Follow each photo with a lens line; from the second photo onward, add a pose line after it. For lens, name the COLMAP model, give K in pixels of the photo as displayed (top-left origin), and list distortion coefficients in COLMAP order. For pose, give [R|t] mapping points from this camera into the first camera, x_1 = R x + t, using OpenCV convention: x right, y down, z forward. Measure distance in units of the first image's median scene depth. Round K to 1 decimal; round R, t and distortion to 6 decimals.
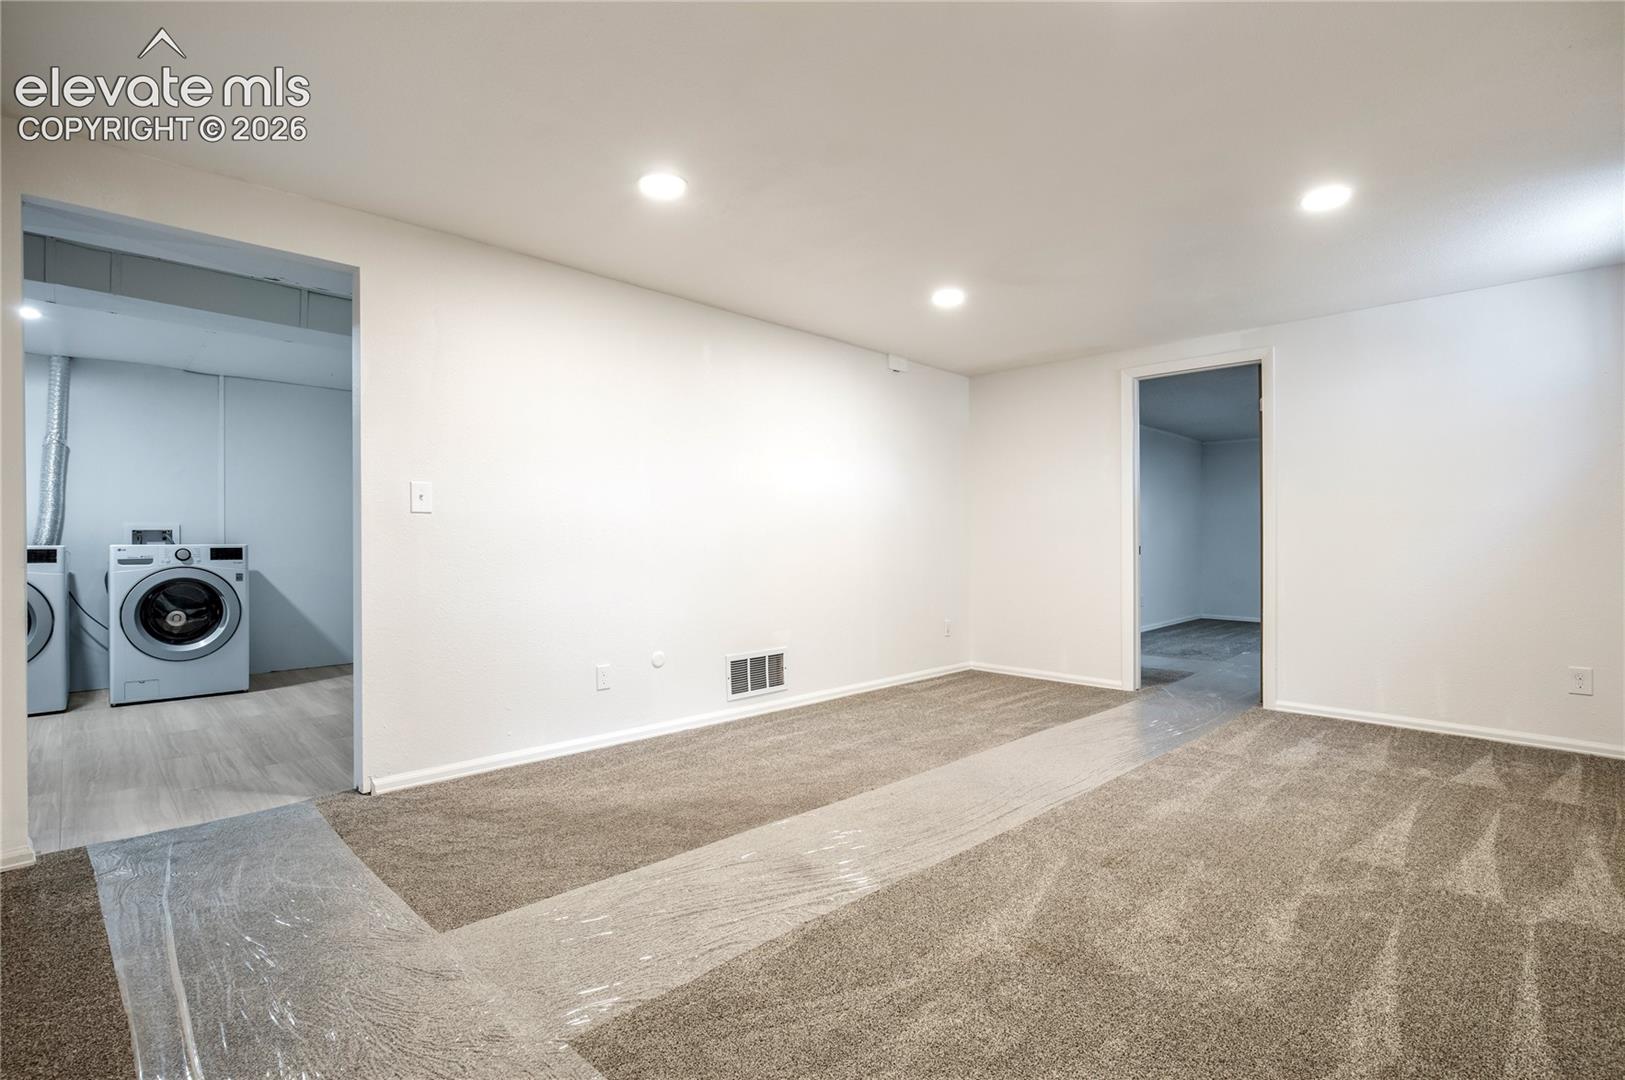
lens RADIAL K [[752.5, 0, 811.9], [0, 752.5, 547.0], [0, 0, 1]] dist [-0.001042, 0.000428]
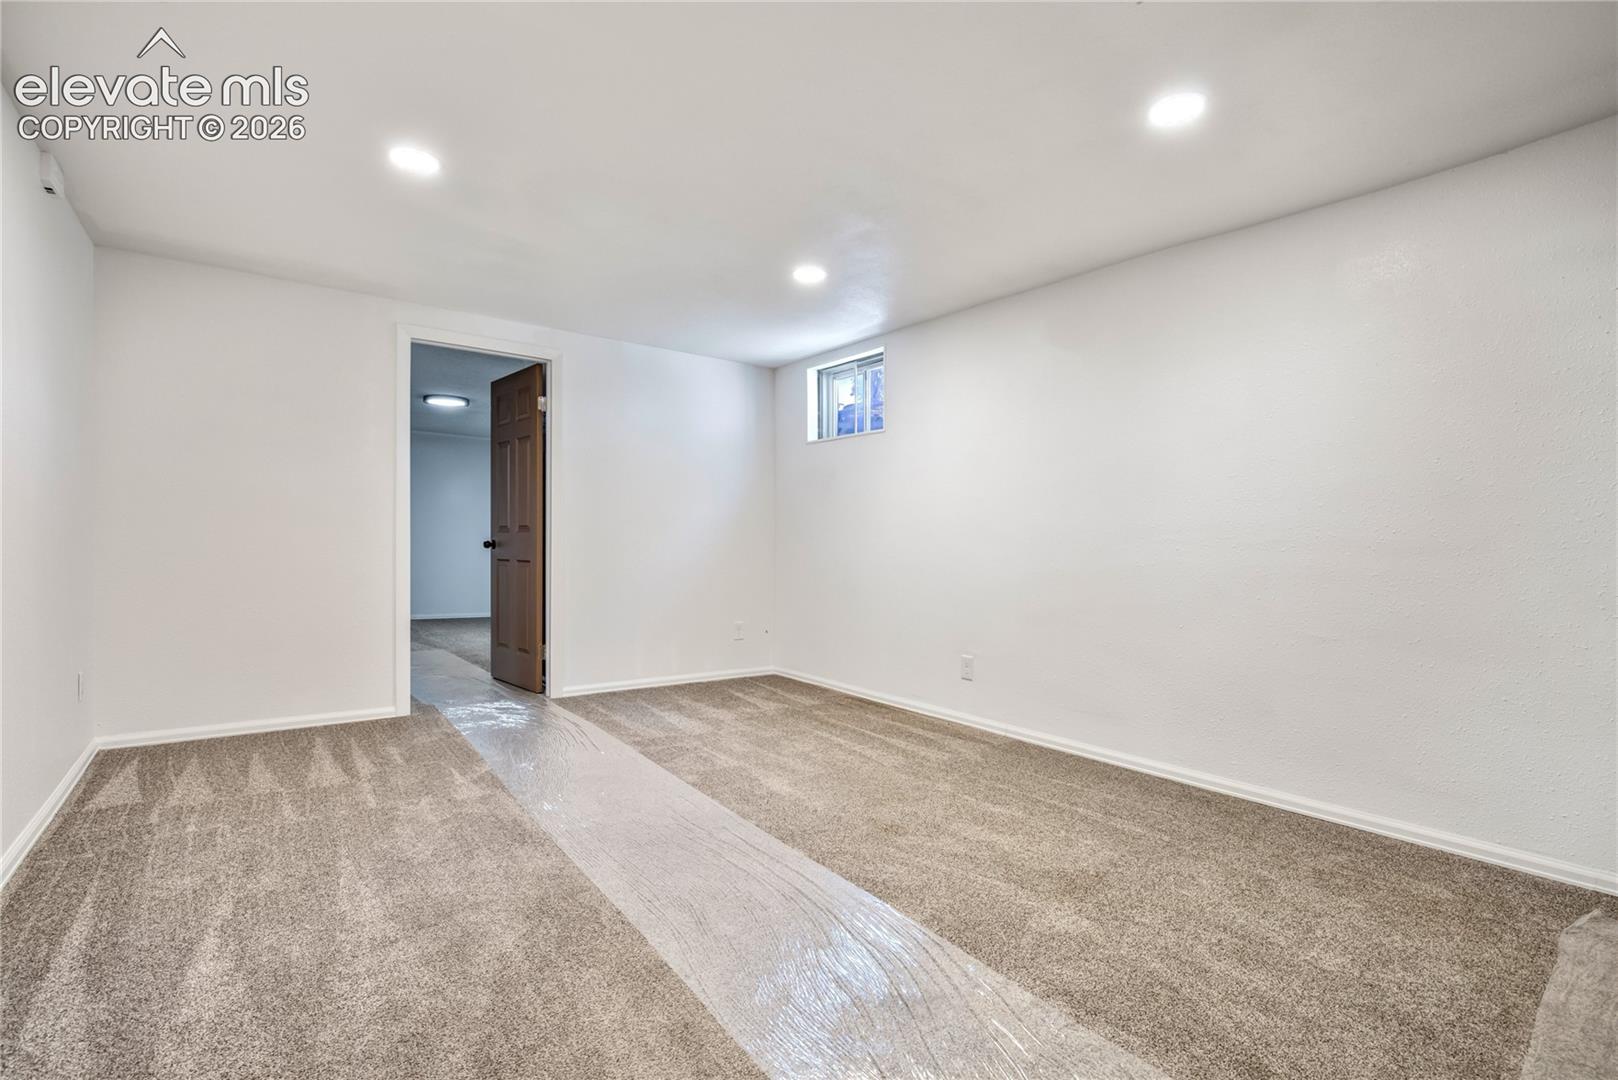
lens RADIAL K [[749.3, 0, 808.4], [0, 749.3, 547.0], [0, 0, 1]] dist [-0.001042, 0.000428]
pose [[0.140557, -0.002815, 0.990069, -0.525938], [-0.009241, 0.999949, 0.004155, -0.002780], [-0.990029, -0.009734, 0.140524, 0.716815]]
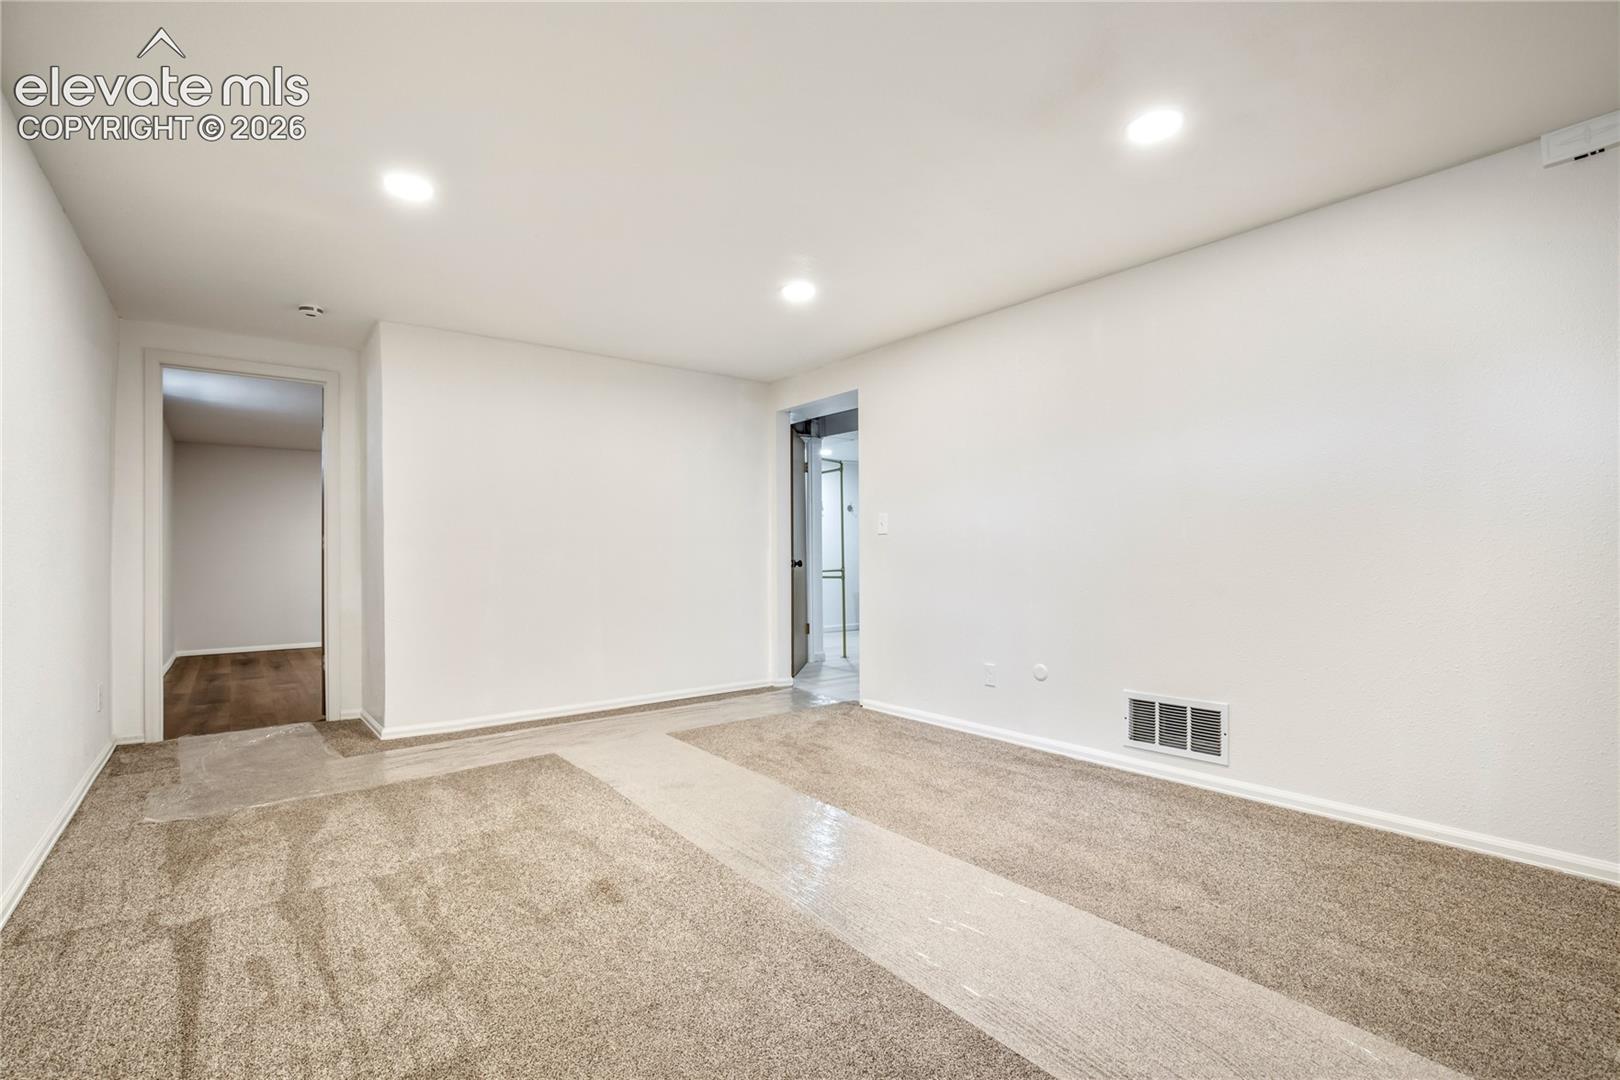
lens RADIAL K [[750.2, 0, 809.4], [0, 750.2, 547.0], [0, 0, 1]] dist [-0.001042, 0.000428]
pose [[-0.116284, -0.003608, -0.993209, 0.986821], [0.004767, 0.999980, -0.004191, -0.011330], [0.993205, -0.005222, -0.116264, 1.015963]]
